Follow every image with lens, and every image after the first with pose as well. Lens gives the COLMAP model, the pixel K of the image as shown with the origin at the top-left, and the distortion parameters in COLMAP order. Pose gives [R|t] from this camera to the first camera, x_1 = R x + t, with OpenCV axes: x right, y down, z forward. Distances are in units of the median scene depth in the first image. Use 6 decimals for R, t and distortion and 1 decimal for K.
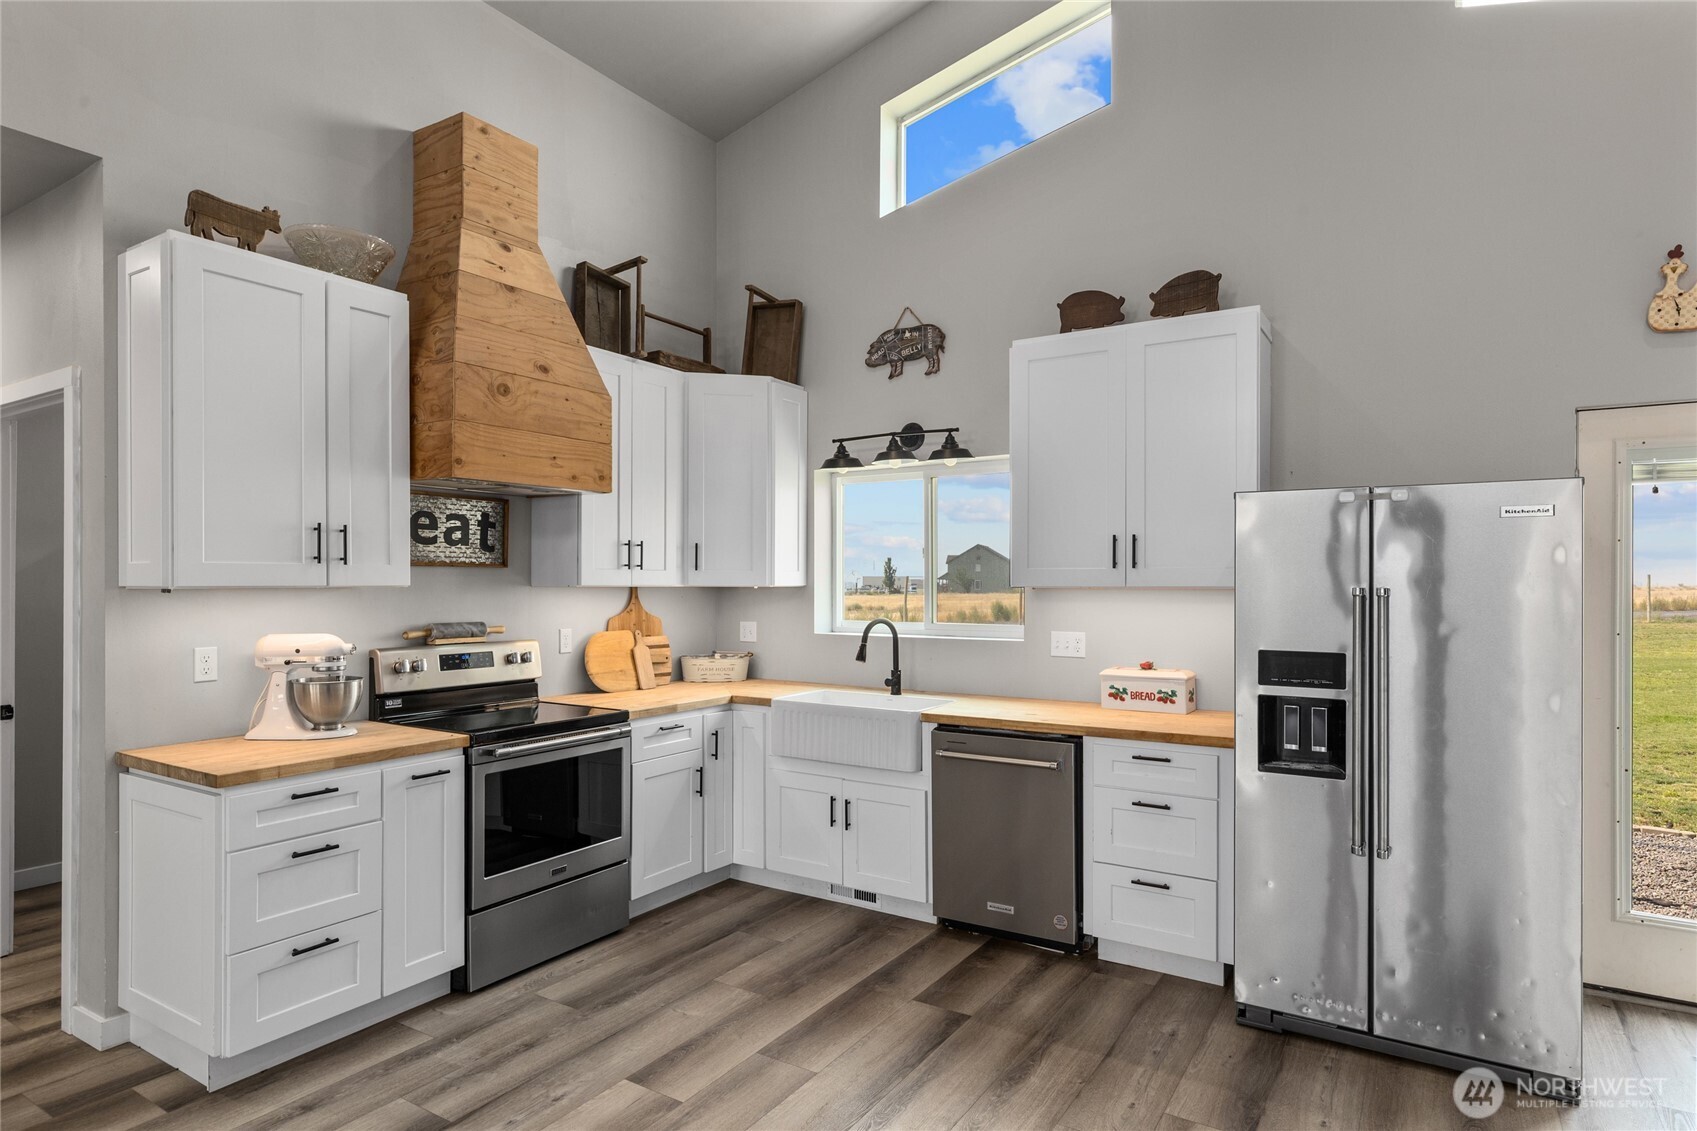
lens RADIAL K [[940.7, 0, 846.5], [0, 940.7, 579.3], [0, 0, 1]] dist [-0.000074, -0.000416]
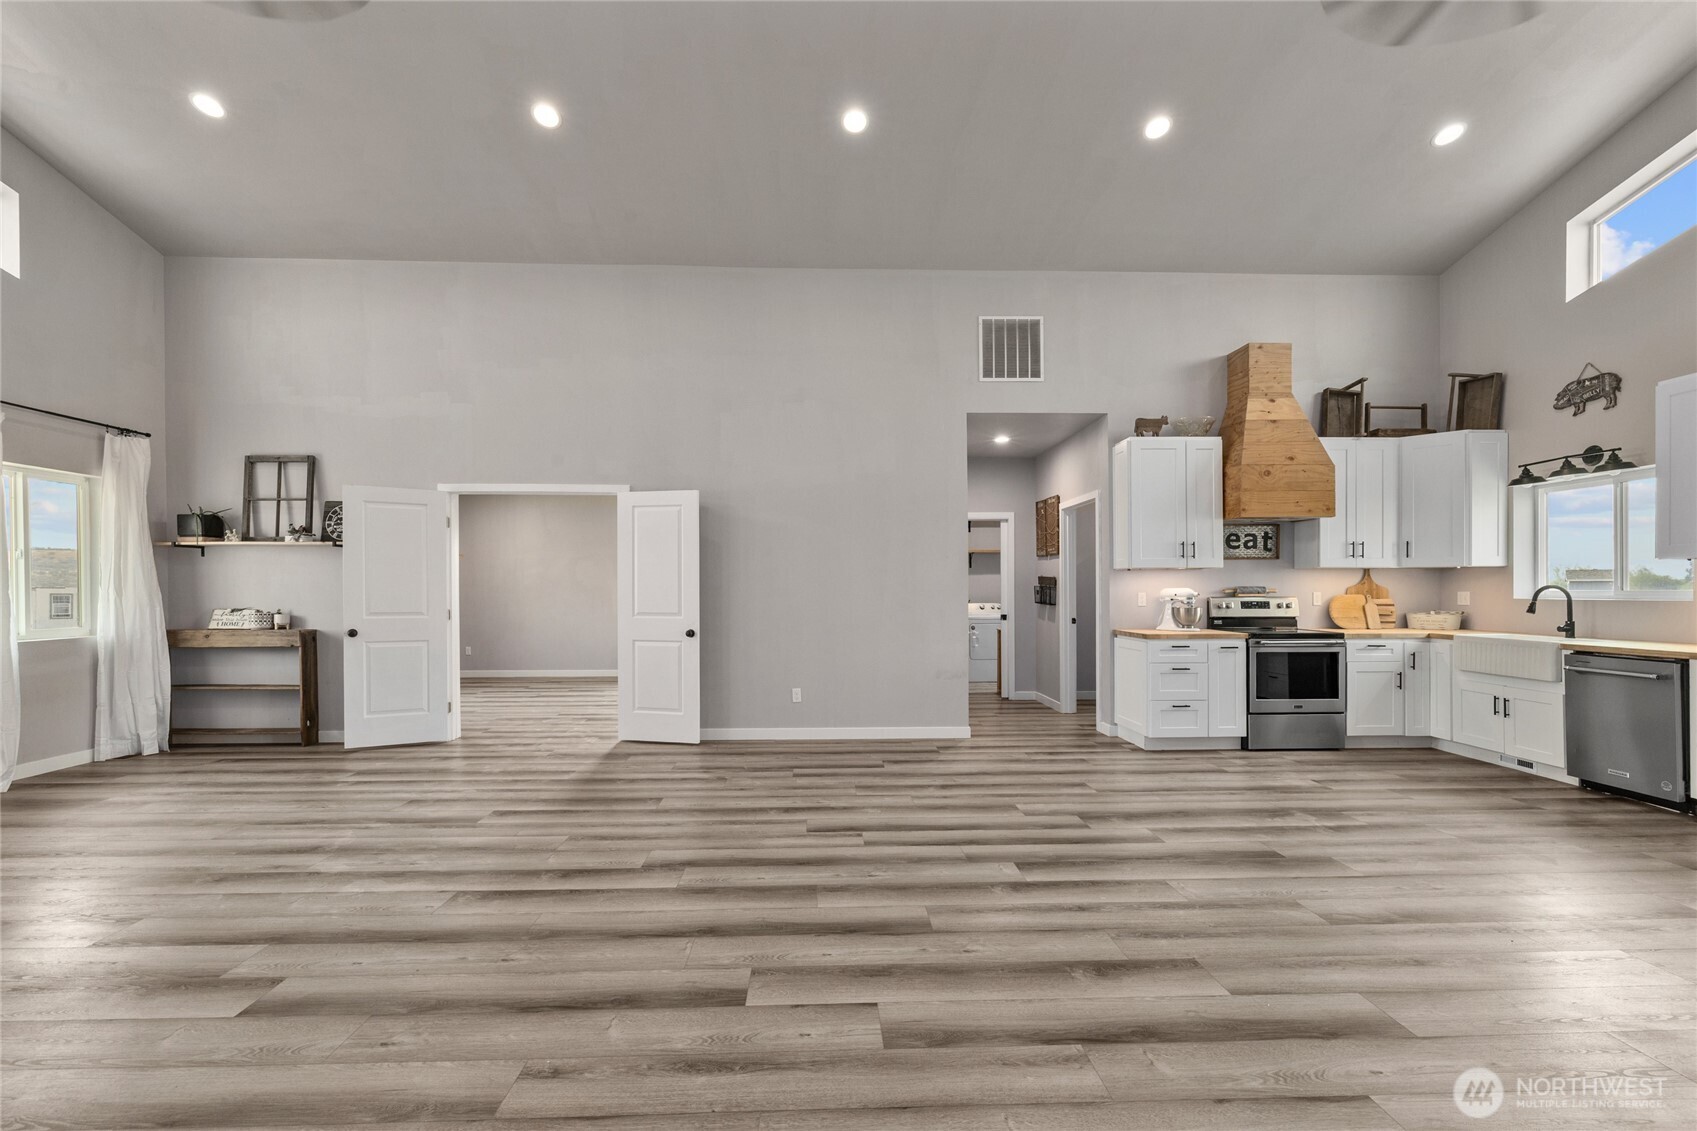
lens RADIAL K [[743.0, 0, 845.3], [0, 743.0, 593.4], [0, 0, 1]] dist [0.000765, 0.000003]
pose [[0.566267, -0.000597, -0.824222, 0.429485], [0.007139, 0.999966, 0.004180, 0.048954], [0.824191, -0.008251, 0.566252, -0.658564]]
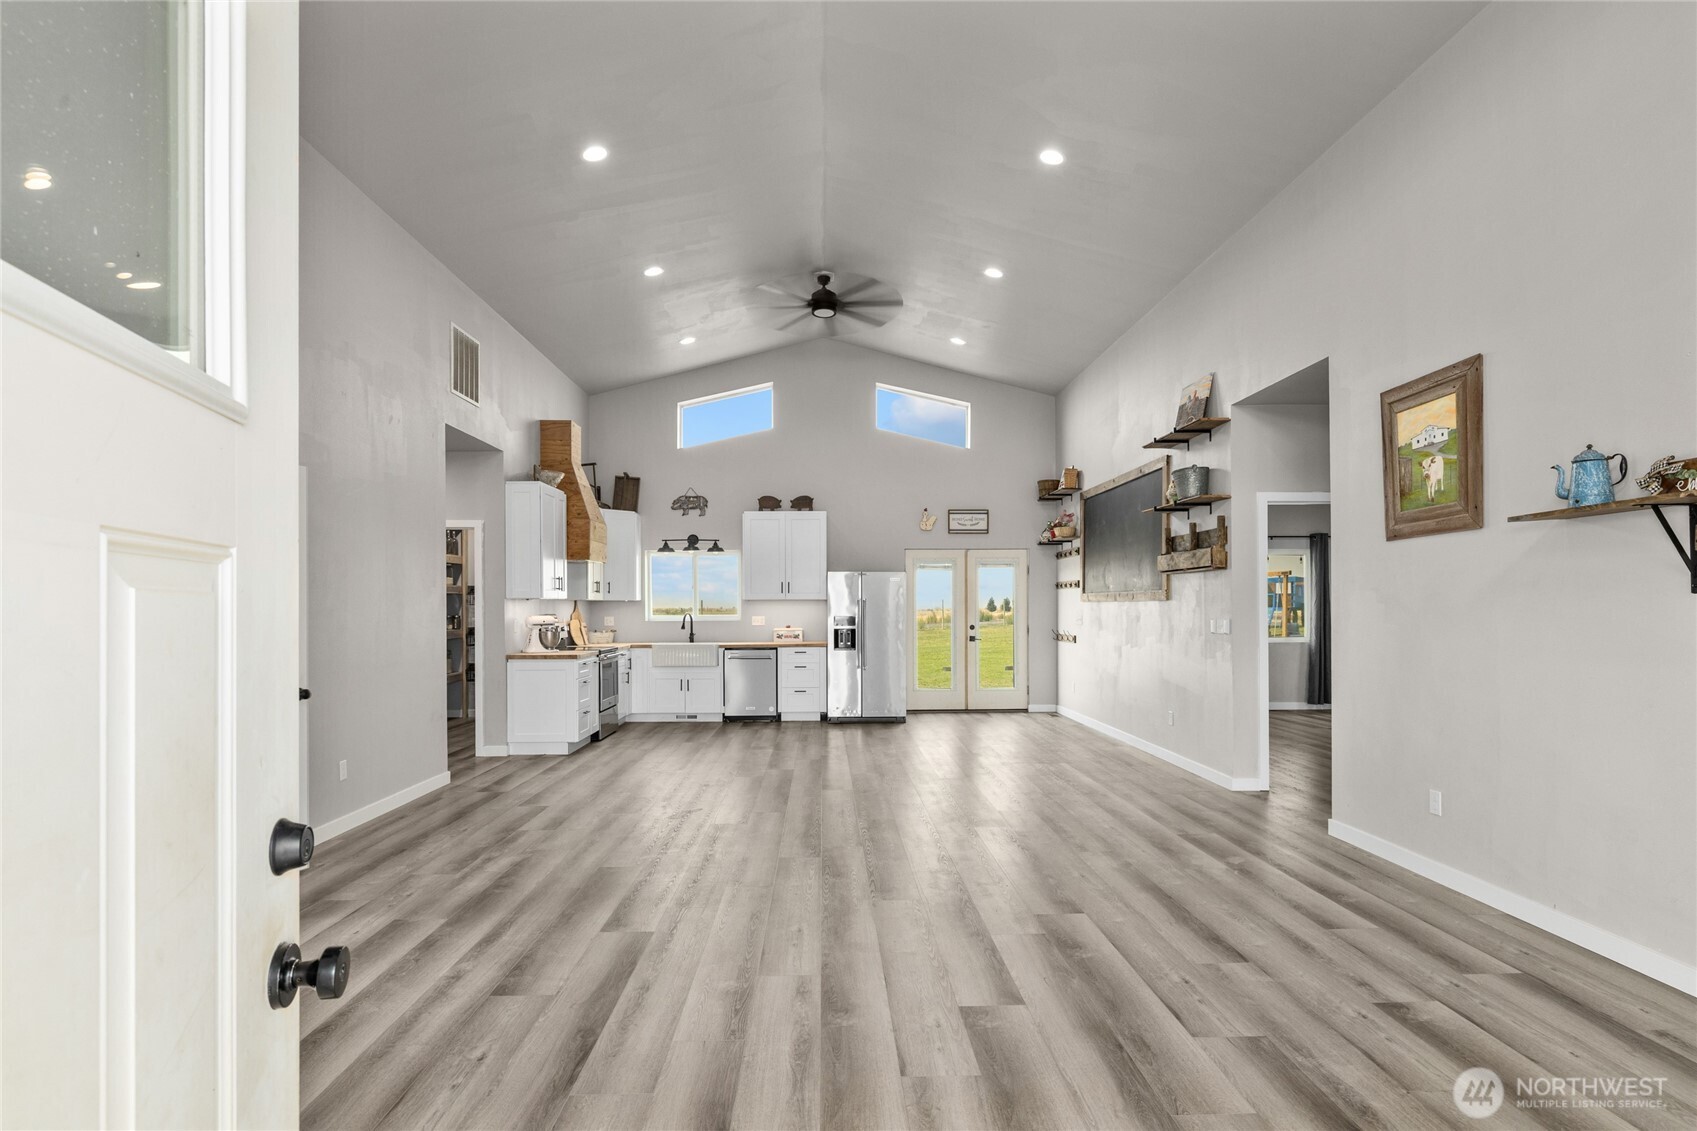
lens RADIAL K [[865.7, 0, 853.2], [0, 865.7, 600.3], [0, 0, 1]] dist [-0.000745, -0.000030]
pose [[0.827534, -0.001398, 0.561414, -1.060186], [0.003788, 0.999988, -0.003095, 0.019945], [-0.561403, 0.004688, 0.827529, -1.384984]]
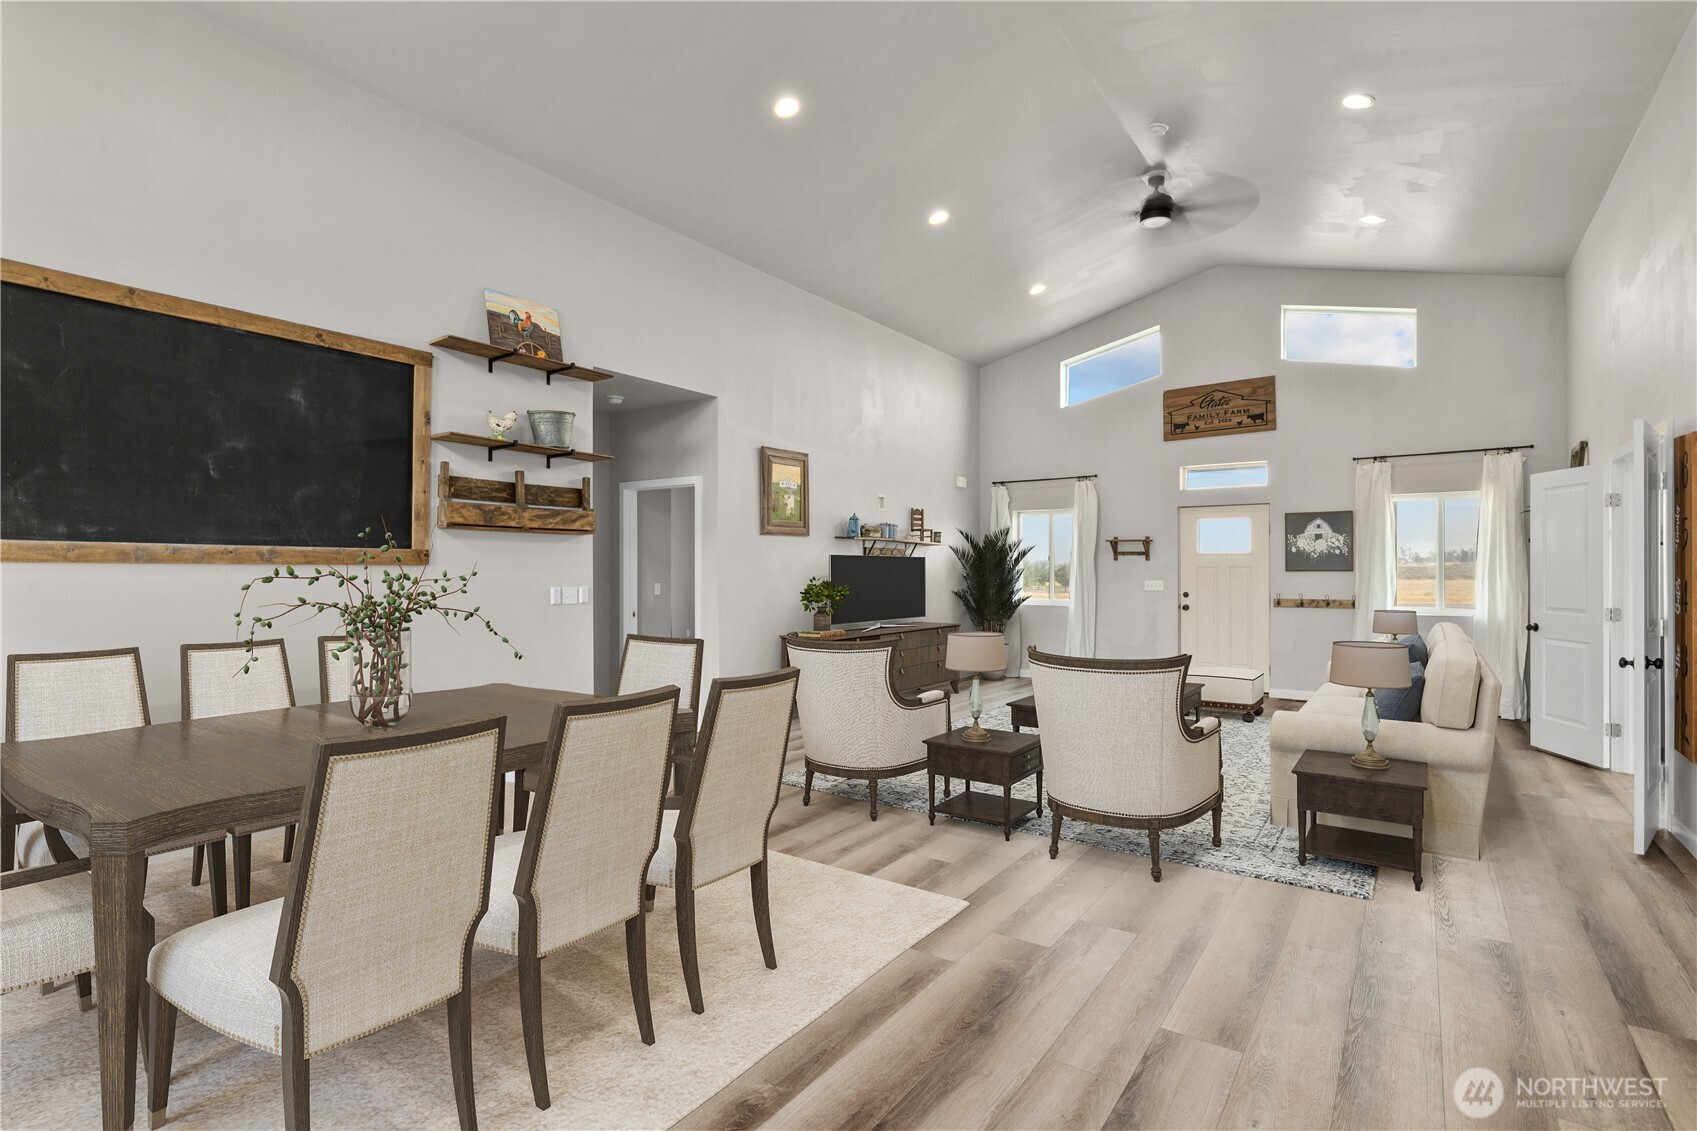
lens RADIAL K [[809.4, 0, 855.9], [0, 809.4, 565.5], [0, 0, 1]] dist [-0.001666, -0.000171]
pose [[-0.998675, -0.002969, 0.051369, -0.126954], [-0.003528, 0.999936, -0.010795, 0.029094], [-0.051334, -0.010962, -0.998621, 0.989241]]
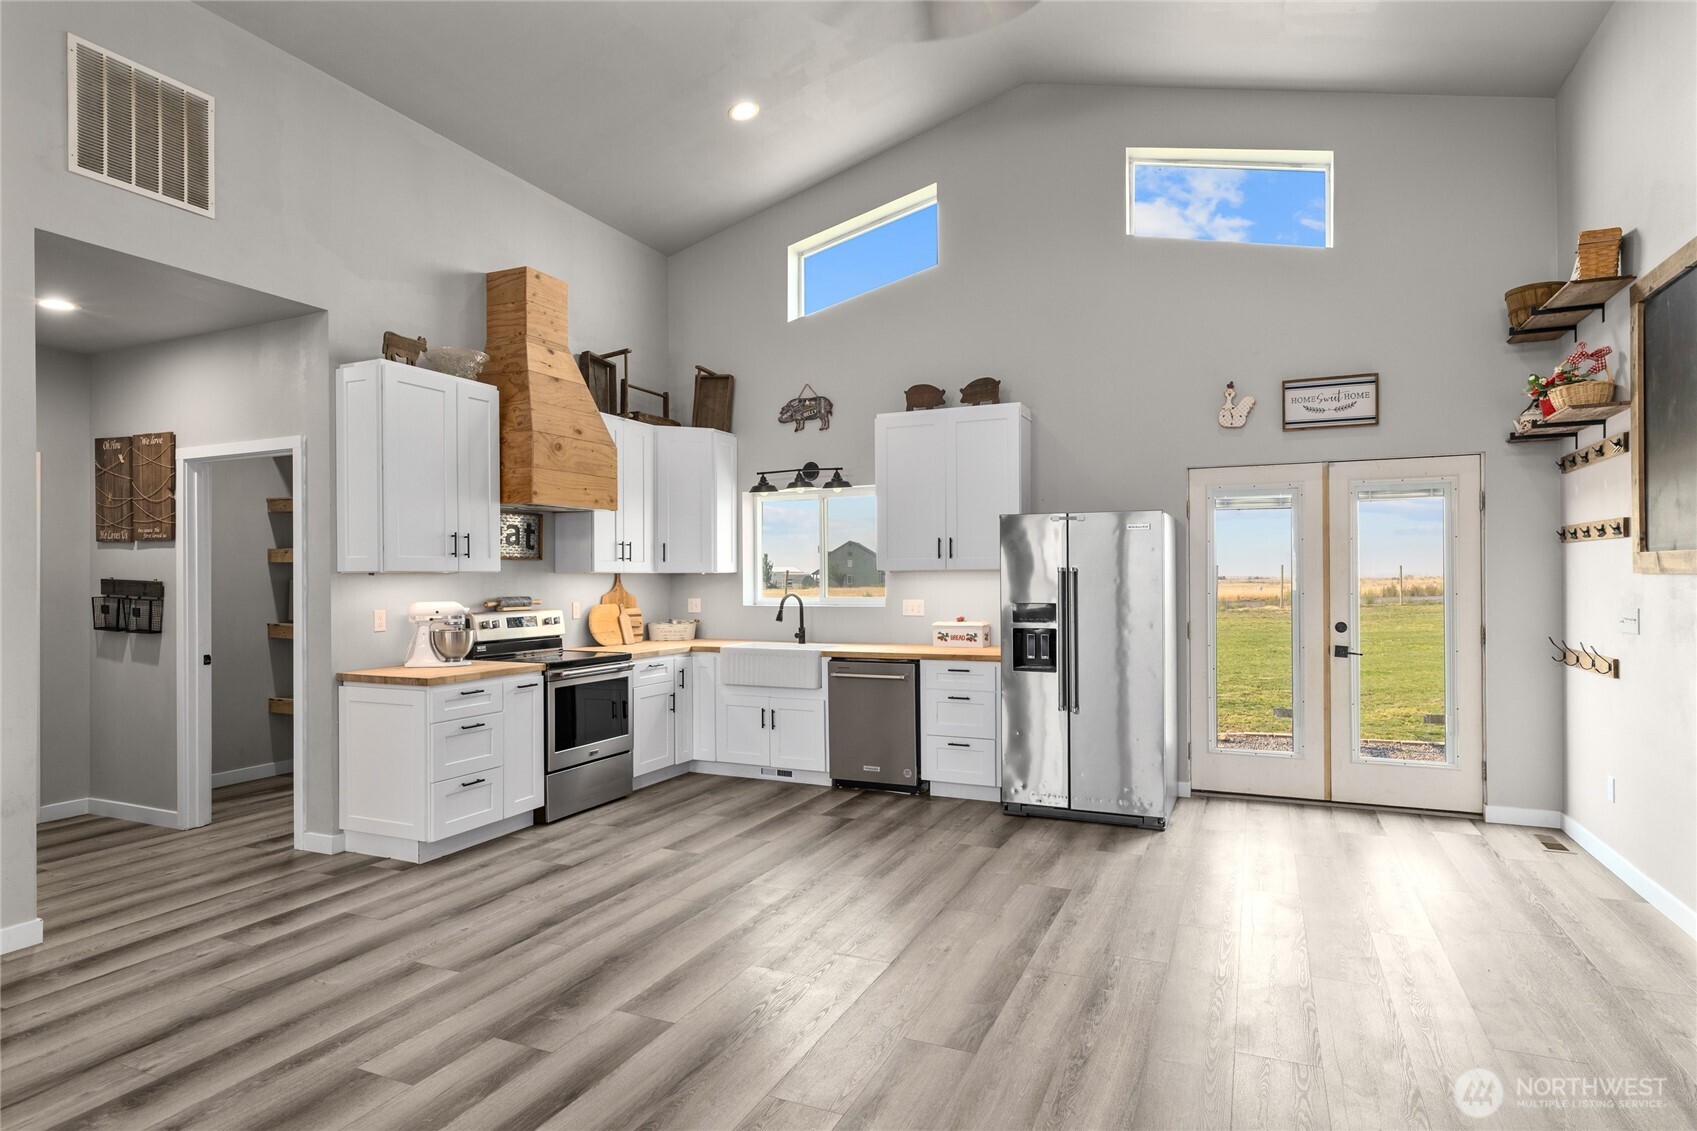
lens RADIAL K [[908.4, 0, 857.8], [0, 908.4, 569.4], [0, 0, 1]] dist [-0.002745, 0.000103]
pose [[0.989021, -0.006271, 0.147639, -0.085926], [0.007056, 0.999964, -0.004790, 0.013400], [-0.147603, 0.005779, 0.989030, -0.529117]]
